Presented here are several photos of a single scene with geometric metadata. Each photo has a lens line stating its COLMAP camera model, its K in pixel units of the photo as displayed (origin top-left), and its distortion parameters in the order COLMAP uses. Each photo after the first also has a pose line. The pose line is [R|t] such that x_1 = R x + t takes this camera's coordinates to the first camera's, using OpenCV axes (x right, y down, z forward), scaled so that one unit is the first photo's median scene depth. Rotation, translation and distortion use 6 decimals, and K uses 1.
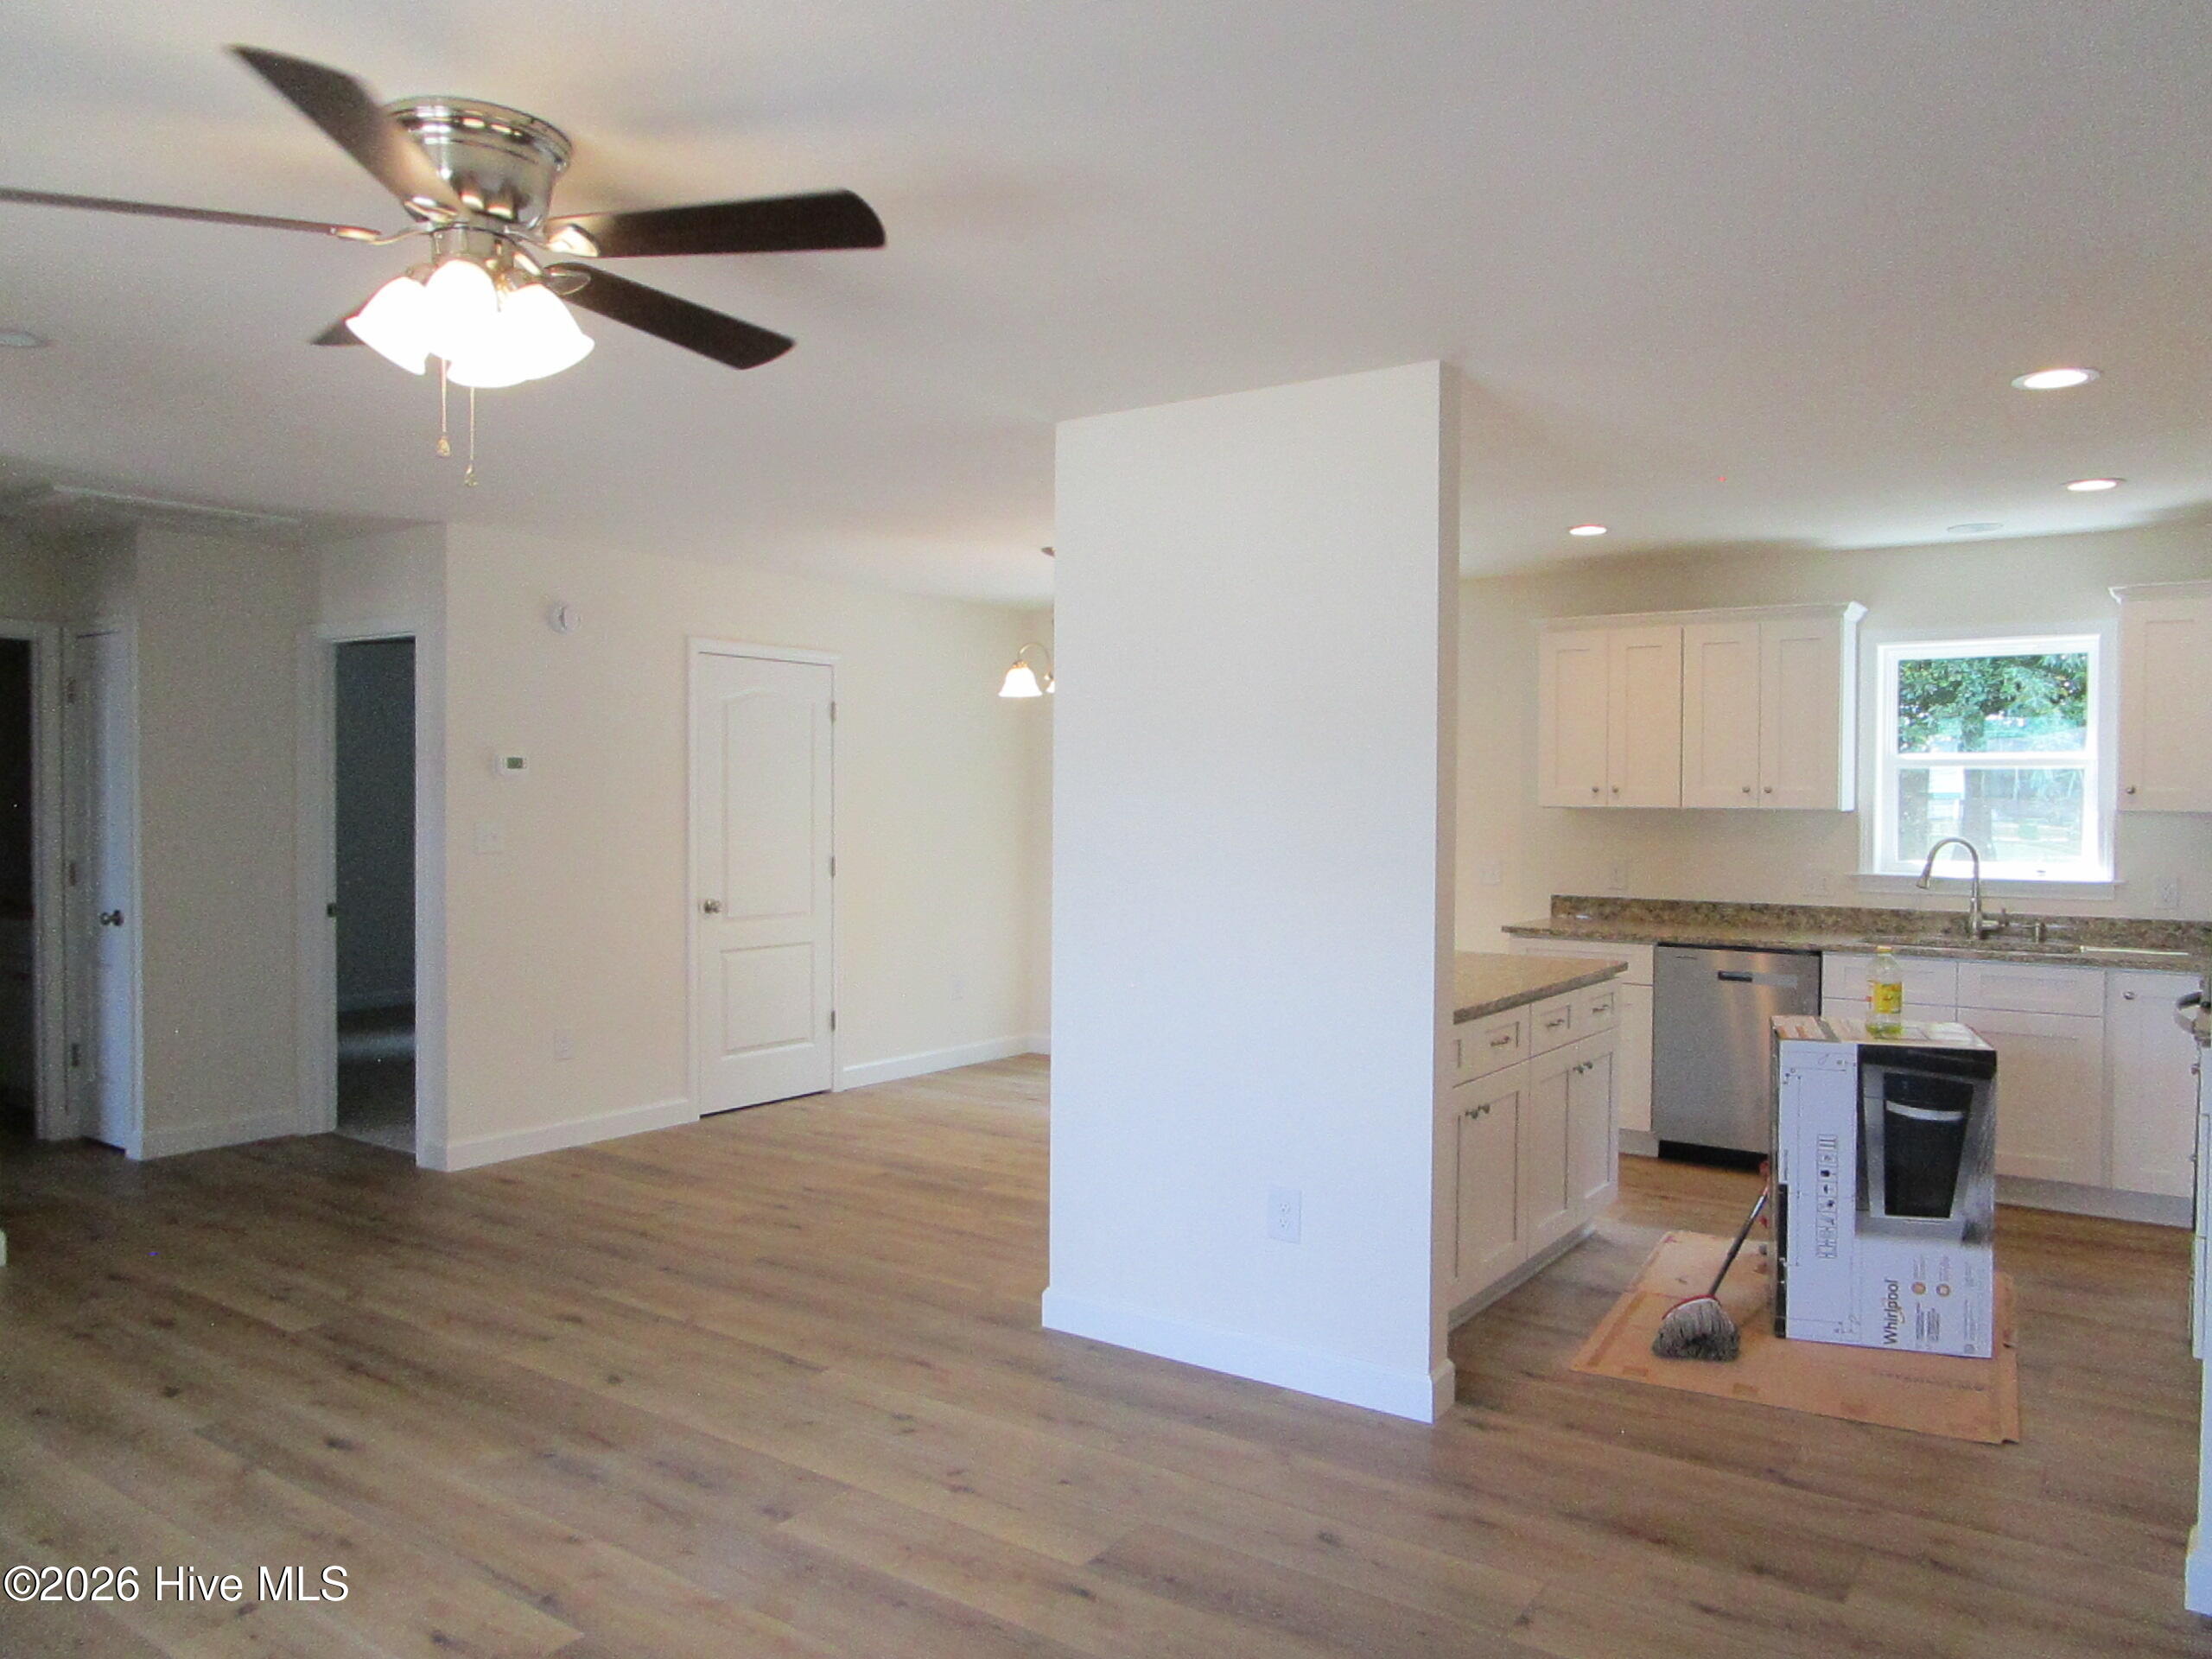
lens RADIAL K [[1570.2, 0, 1106.0], [0, 1570.2, 829.5], [0, 0, 1]] dist [-0.025742, 0.005726]
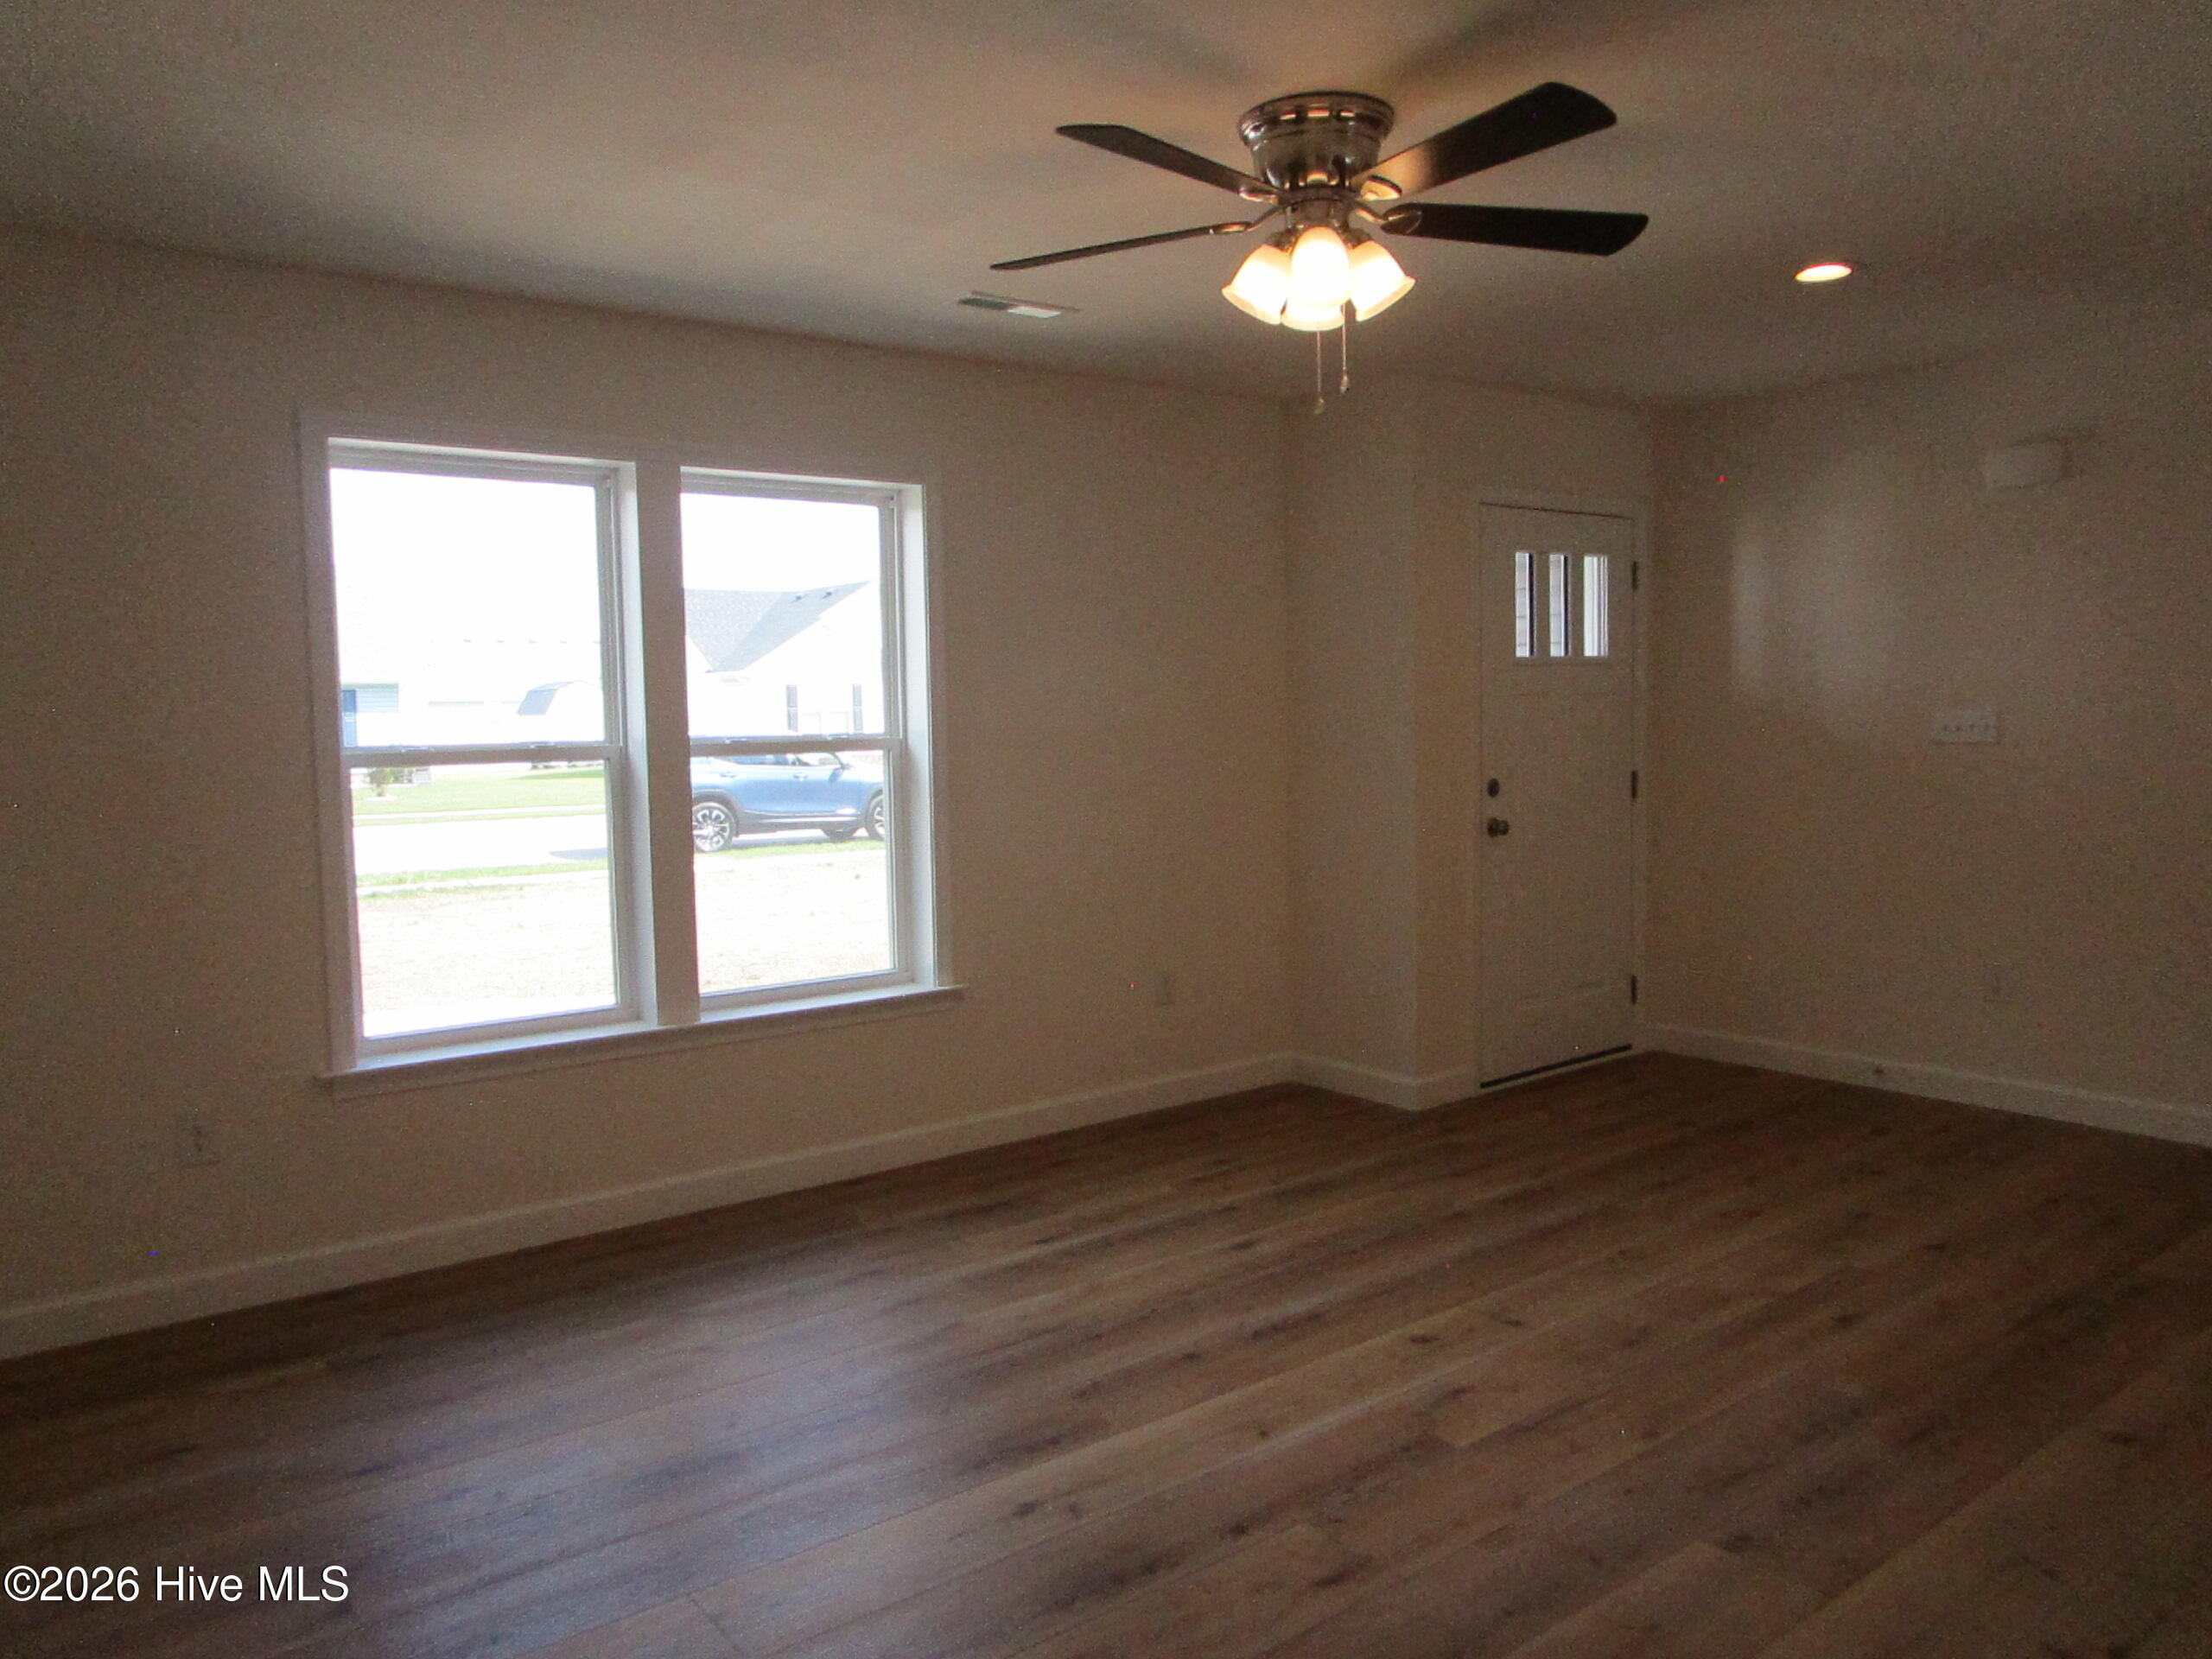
lens RADIAL K [[1570.2, 0, 1106.0], [0, 1570.2, 829.5], [0, 0, 1]] dist [-0.025742, 0.005726]
pose [[-0.292596, 0.074186, -0.953354, 0.595078], [0.001900, 0.997029, 0.077002, 0.003033], [0.956234, 0.020720, -0.291868, 0.859880]]
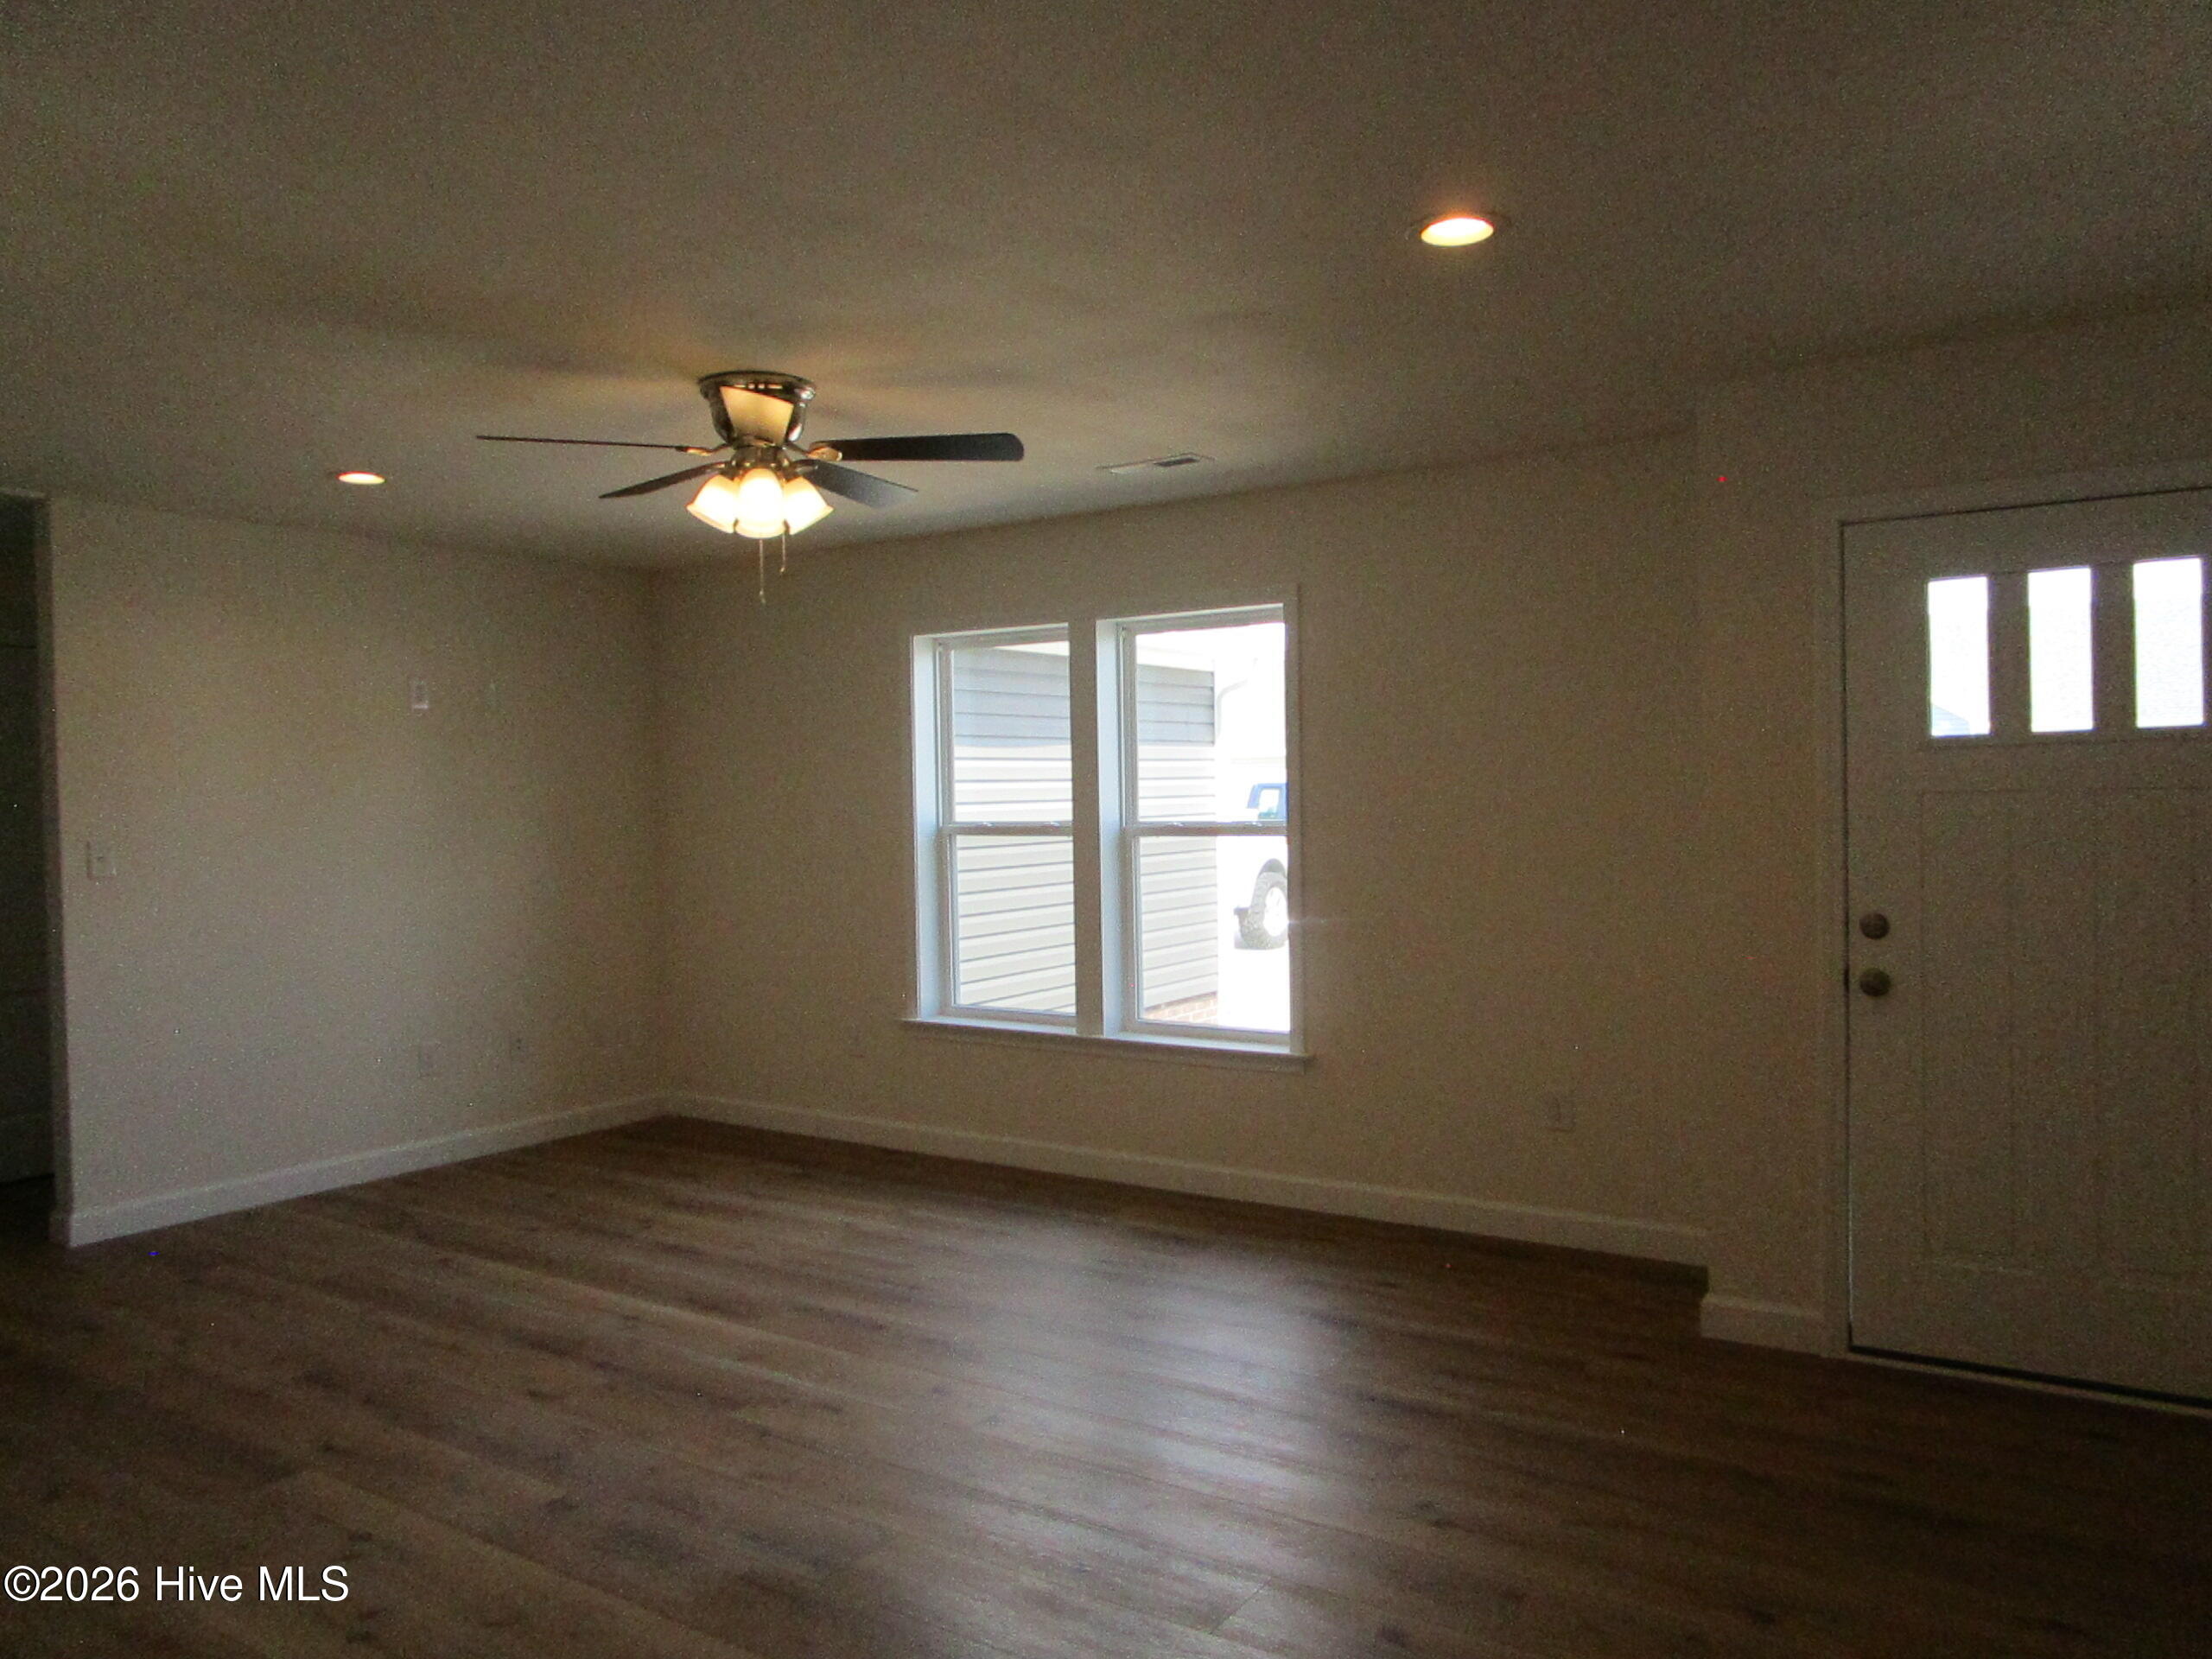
lens RADIAL K [[1570.2, 0, 1106.0], [0, 1570.2, 829.5], [0, 0, 1]] dist [-0.025742, 0.005726]
pose [[-0.999597, 0.012878, -0.025309, -0.512202], [0.011783, 0.999007, 0.042961, -0.038523], [0.025837, 0.042646, -0.998756, 1.884233]]
